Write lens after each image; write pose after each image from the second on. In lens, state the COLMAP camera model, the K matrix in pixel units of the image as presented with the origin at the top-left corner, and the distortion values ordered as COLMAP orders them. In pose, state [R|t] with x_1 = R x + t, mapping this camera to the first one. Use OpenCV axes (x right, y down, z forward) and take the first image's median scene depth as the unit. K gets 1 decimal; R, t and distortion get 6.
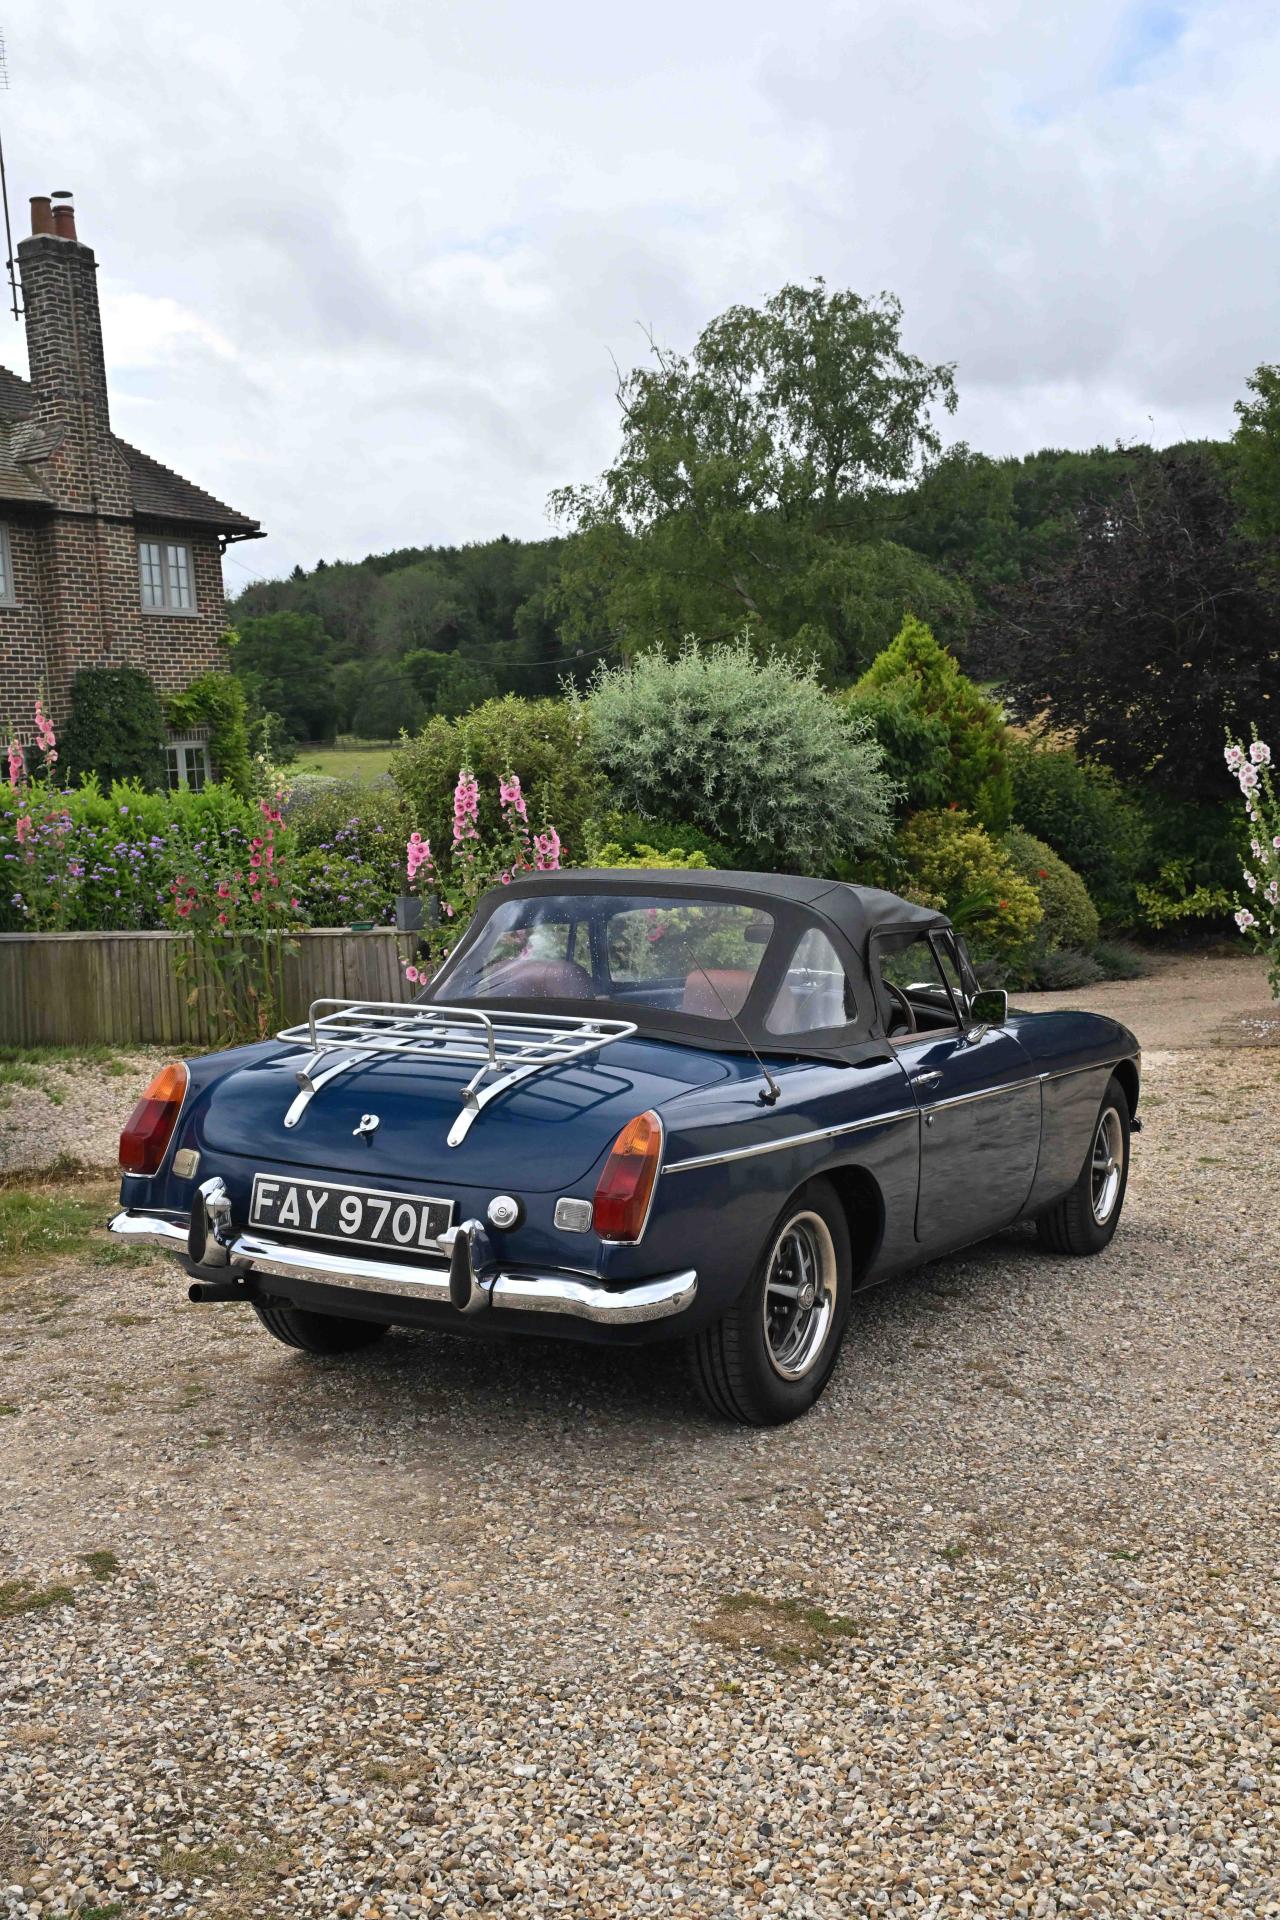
lens RADIAL K [[2063.2, 0, 647.7], [0, 2063.2, 953.6], [0, 0, 1]] dist [-0.007151, 0.000000]
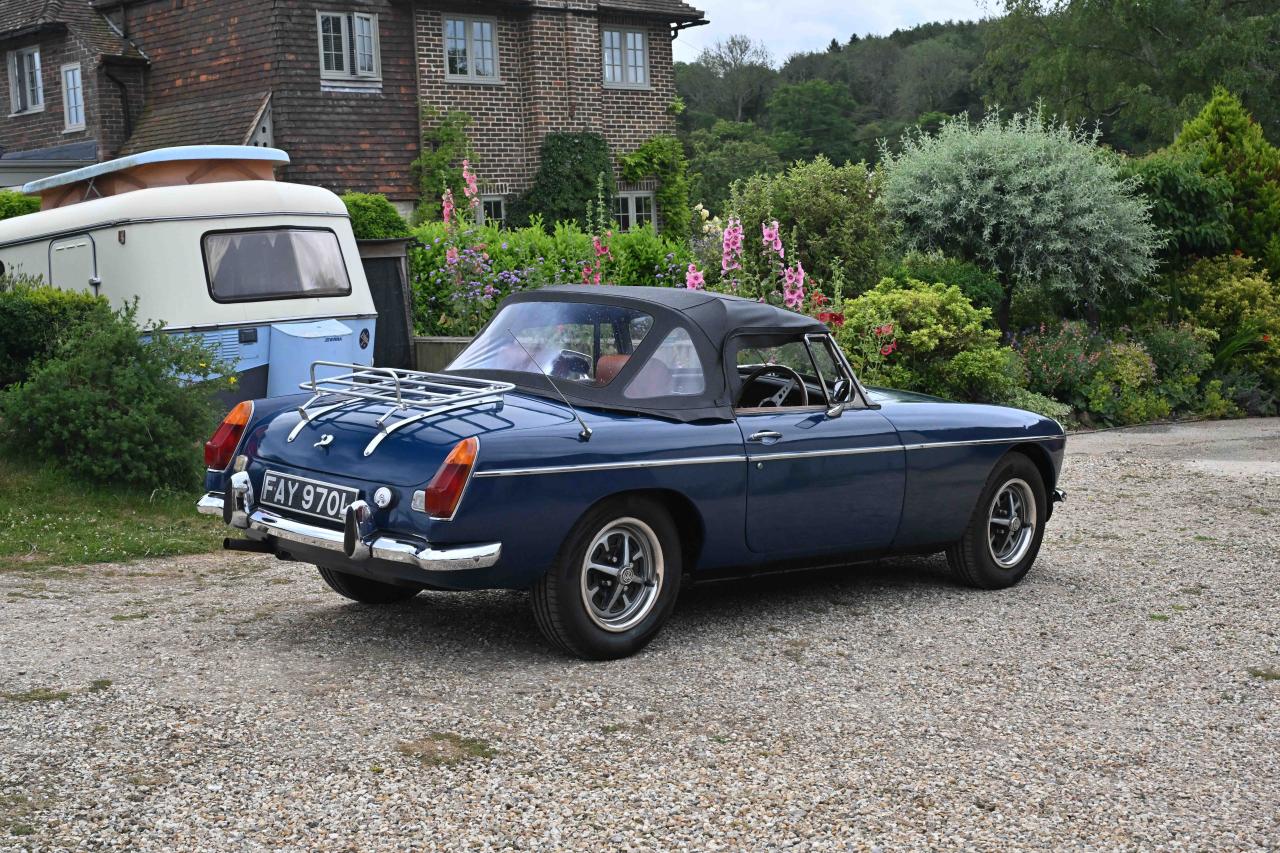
lens RADIAL K [[1799.2, 0, 659.5], [0, 1799.2, 395.1], [0, 0, 1]] dist [-0.008449, 0.000000]
pose [[0.965510, 0.037246, -0.257688, 0.144344], [-0.034656, 0.999293, 0.014587, 0.006262], [0.258049, -0.005153, 0.966118, -0.077978]]
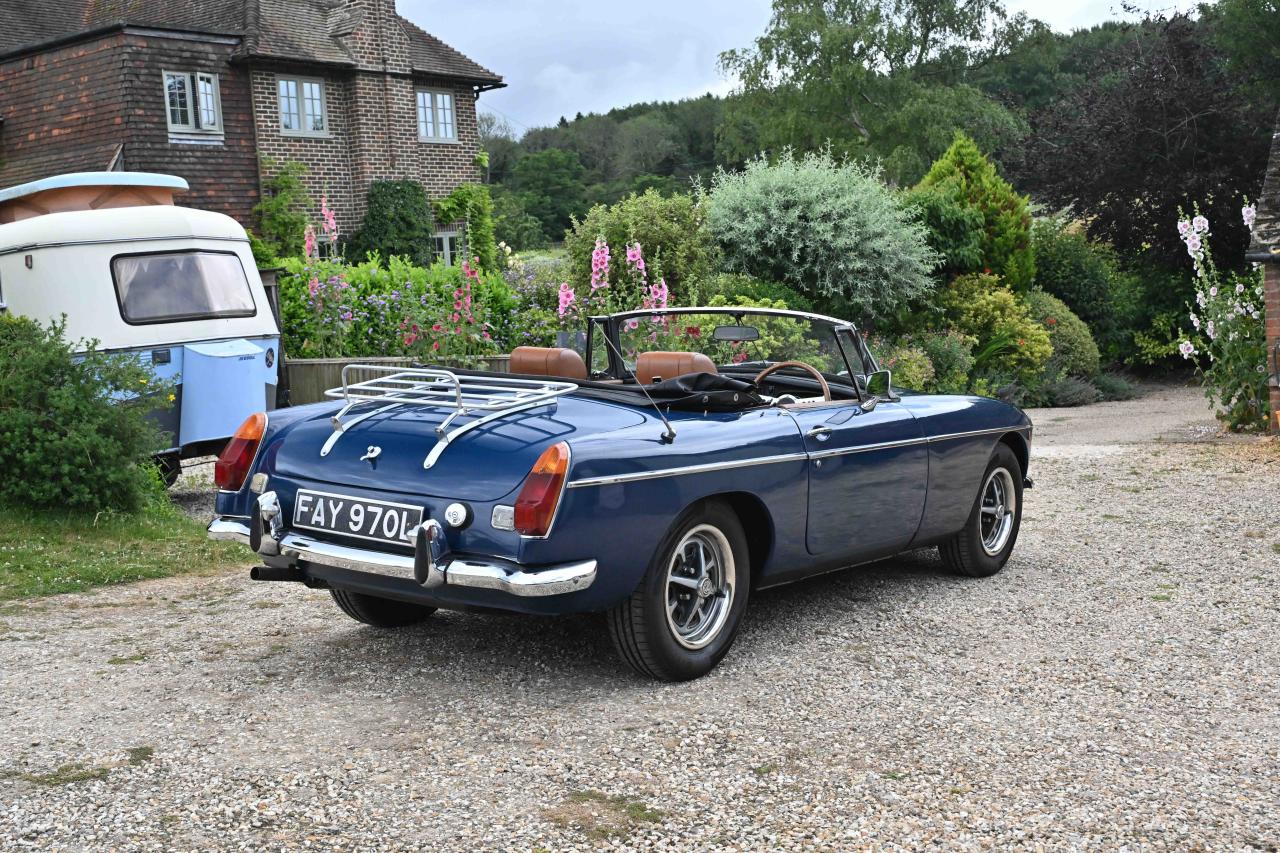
lens RADIAL K [[1469.4, 0, 644.7], [0, 1469.4, 412.1], [0, 0, 1]] dist [0.003877, 0.000000]
pose [[0.993630, 0.006350, -0.112511, 0.049415], [-0.004781, 0.999888, 0.014204, 0.012792], [0.112588, -0.013576, 0.993549, 0.013577]]
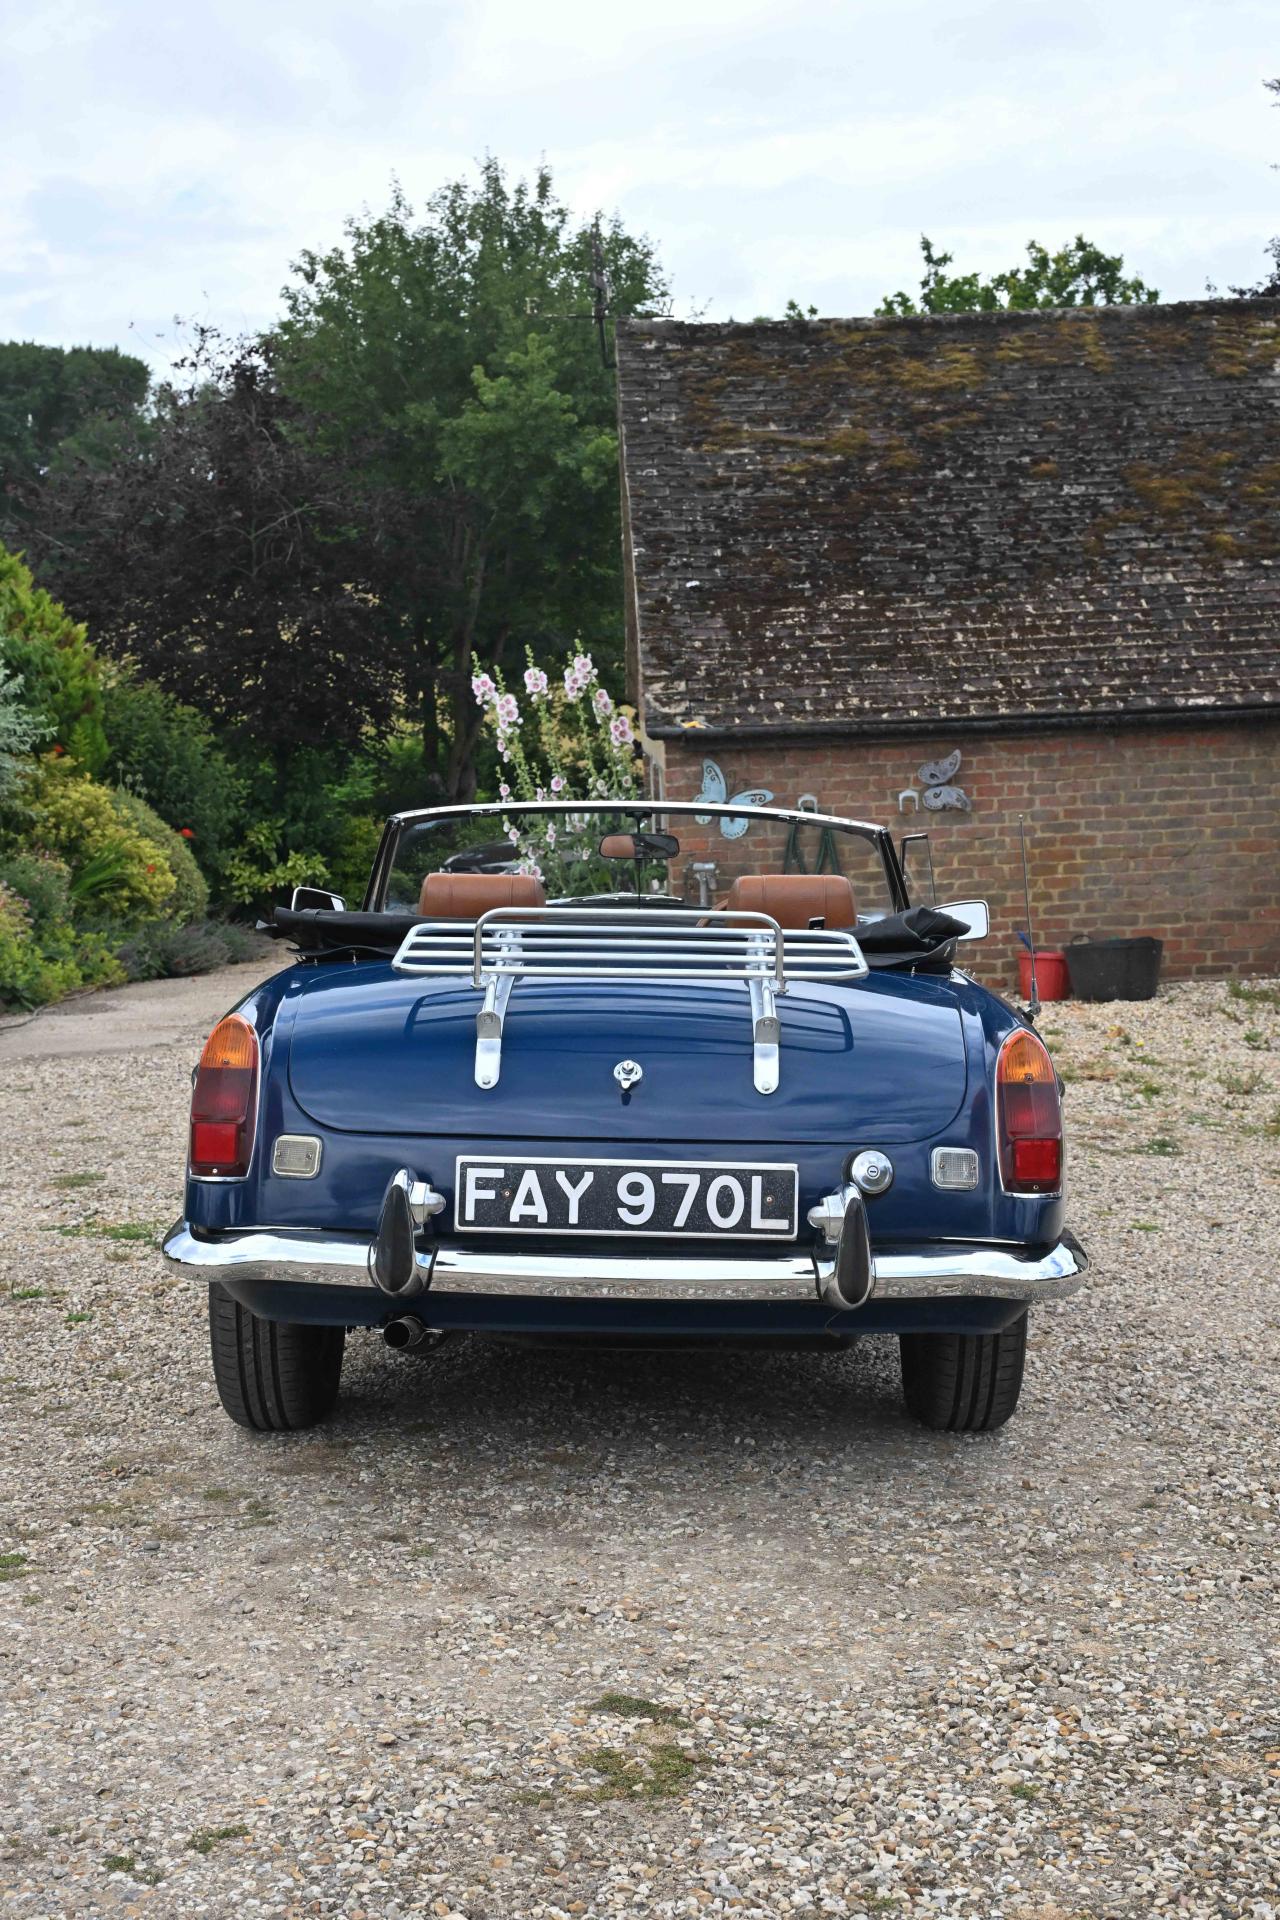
lens RADIAL K [[2474.9, 0, 676.3], [0, 2474.9, 905.5], [0, 0, 1]] dist [-0.008842, 0.000000]
pose [[0.869290, -0.023795, 0.493730, -0.173368], [0.033766, 0.999366, -0.011287, 0.010823], [-0.493148, 0.026483, 0.869542, 0.074631]]
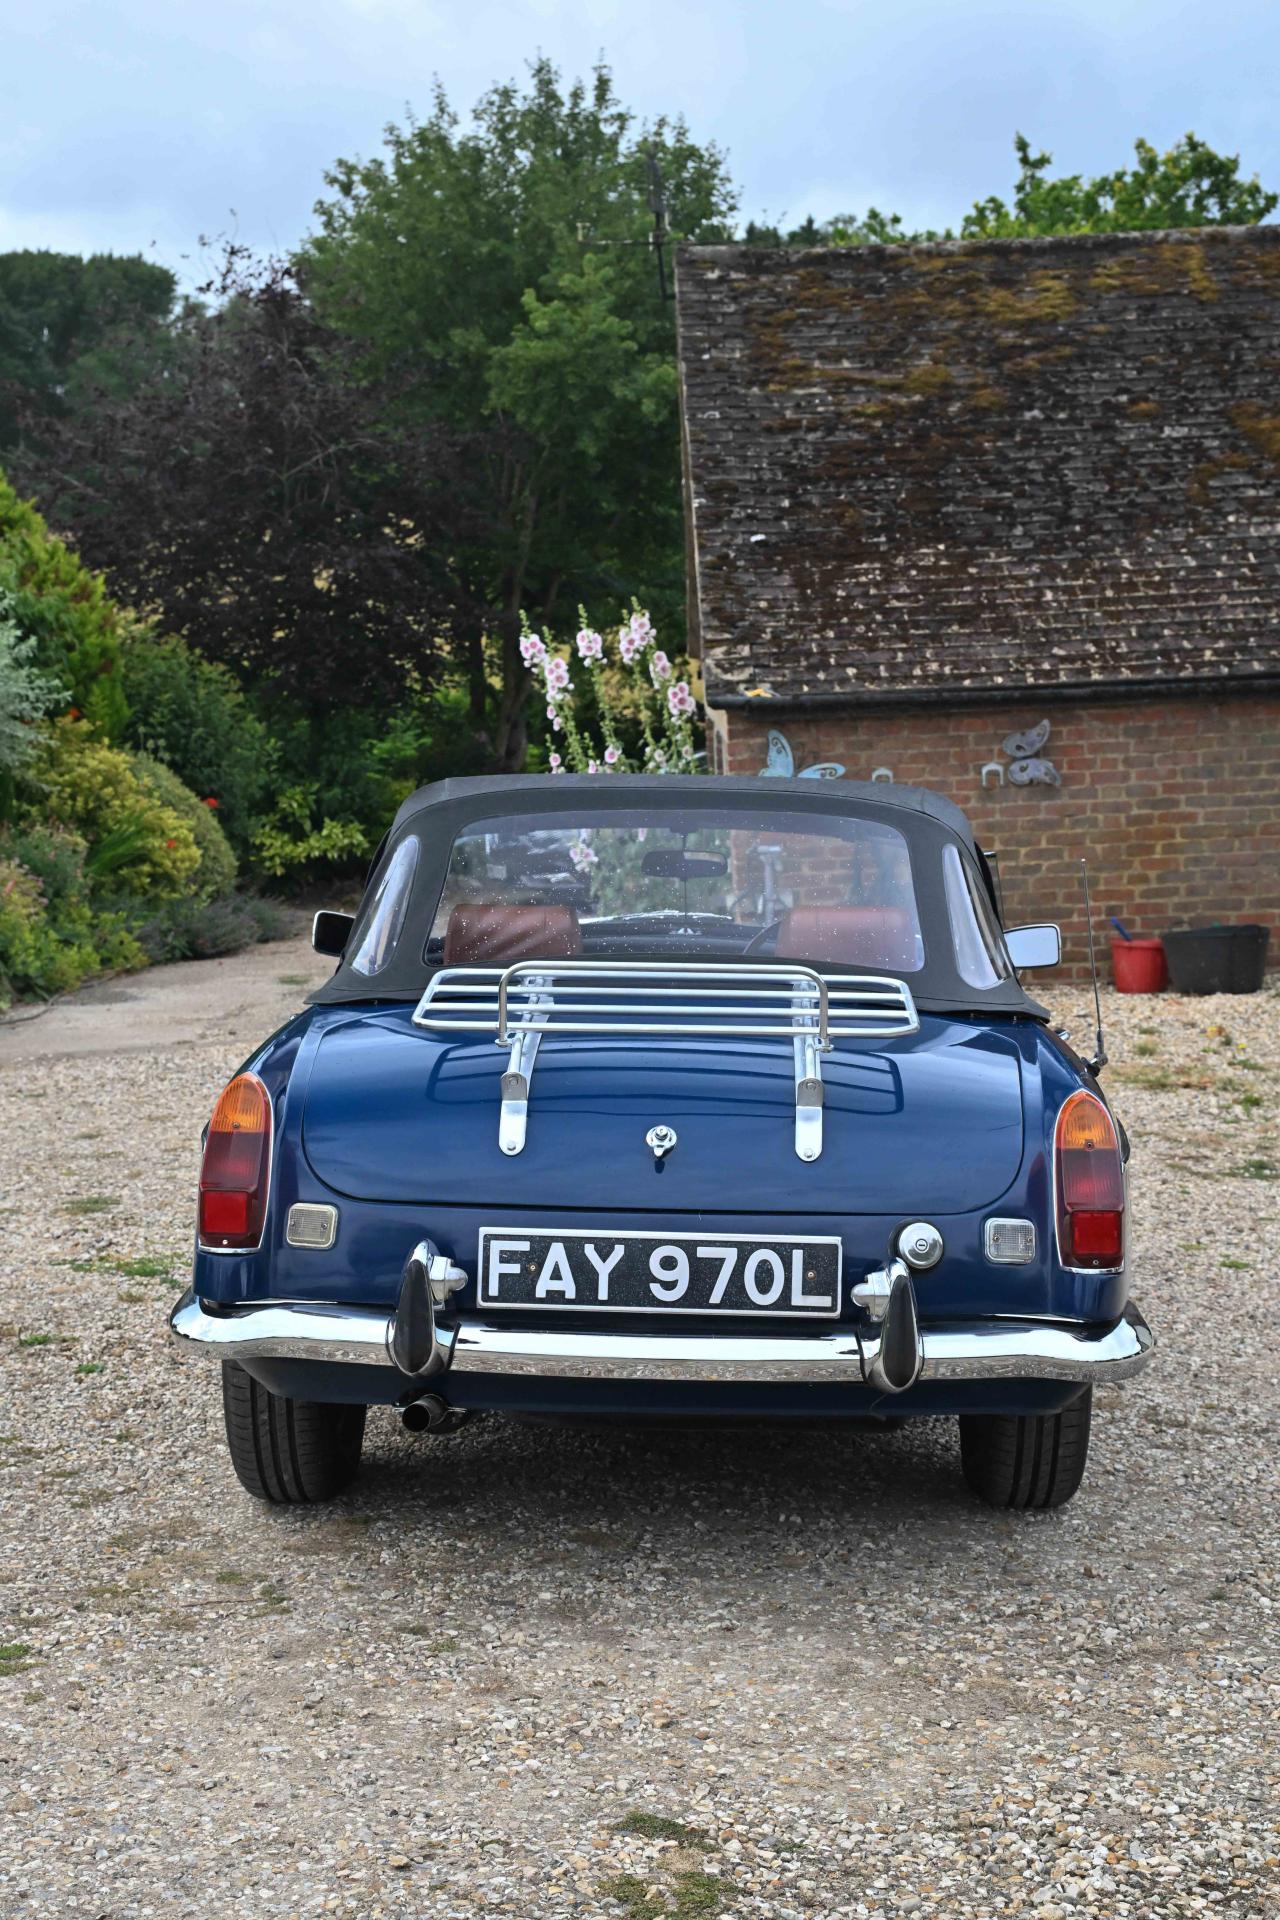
lens RADIAL K [[2698.9, 0, 671.6], [0, 2698.9, 919.1], [0, 0, 1]] dist [-0.008449, 0.000000]
pose [[0.883131, -0.033586, 0.467923, -0.173093], [0.033351, 0.999405, 0.008790, 0.000730], [-0.467940, 0.007843, 0.883726, 0.066797]]
